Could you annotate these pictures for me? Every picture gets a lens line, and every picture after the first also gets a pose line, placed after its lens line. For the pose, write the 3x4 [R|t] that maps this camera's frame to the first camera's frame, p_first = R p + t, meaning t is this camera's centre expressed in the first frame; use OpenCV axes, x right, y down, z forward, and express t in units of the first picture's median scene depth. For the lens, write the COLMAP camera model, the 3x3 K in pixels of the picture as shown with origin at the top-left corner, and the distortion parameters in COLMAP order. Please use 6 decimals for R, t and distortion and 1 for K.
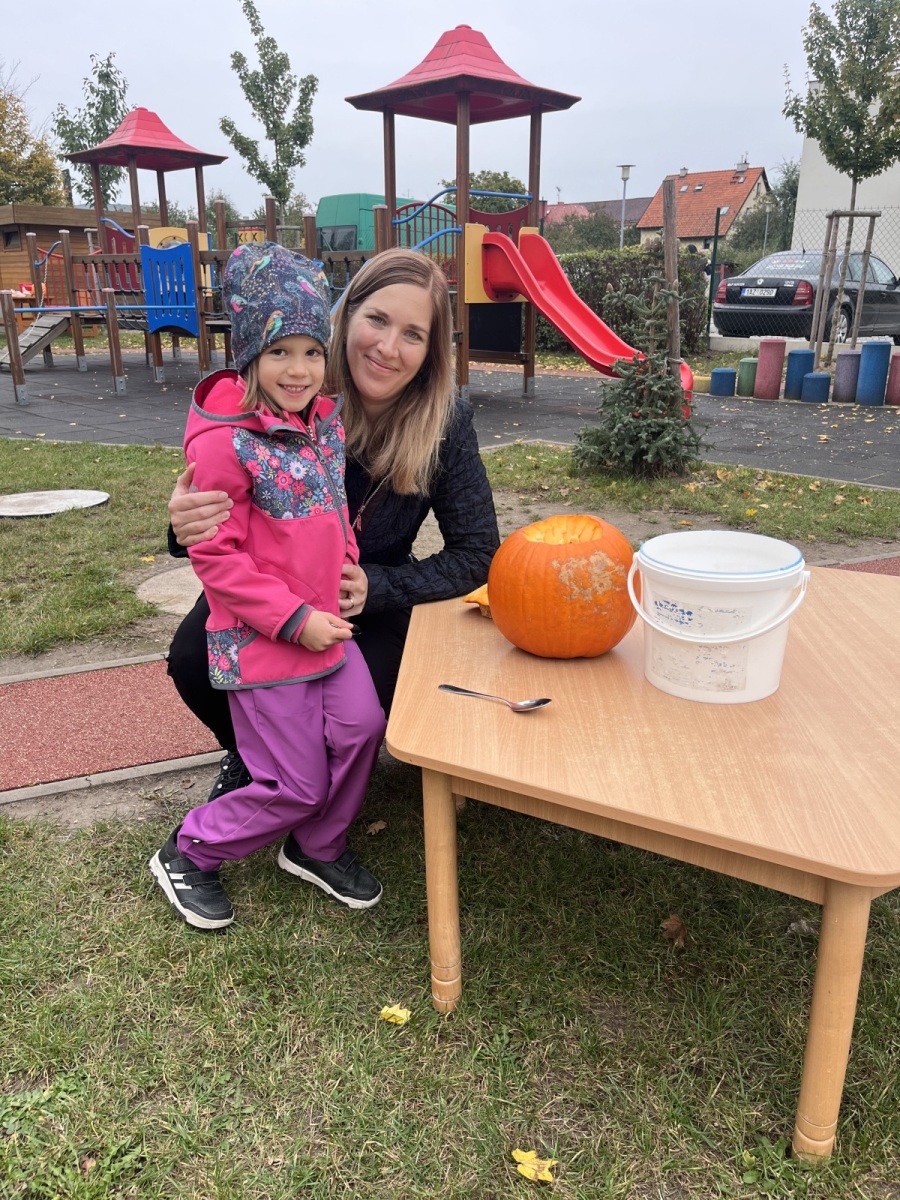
lens RADIAL K [[919.2, 0, 449.2], [0, 919.2, 605.2], [0, 0, 1]] dist [0.014006, -0.050249]
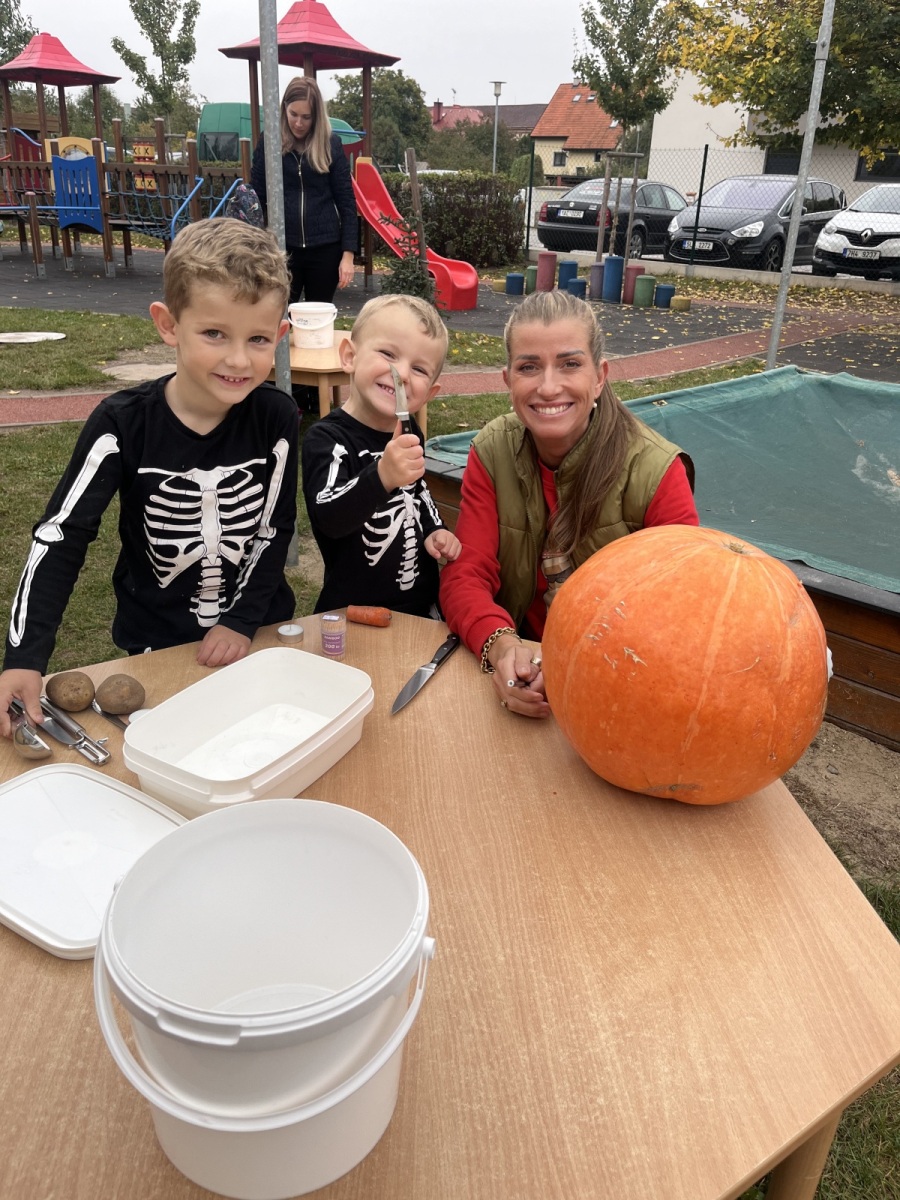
lens RADIAL K [[919.2, 0, 451.6], [0, 919.2, 601.0], [0, 0, 1]] dist [0.014006, -0.050249]
pose [[0.993661, -0.005290, 0.112291, 0.037539], [-0.004486, 0.996231, 0.086626, 0.065085], [-0.112326, -0.086581, 0.989892, -0.227473]]
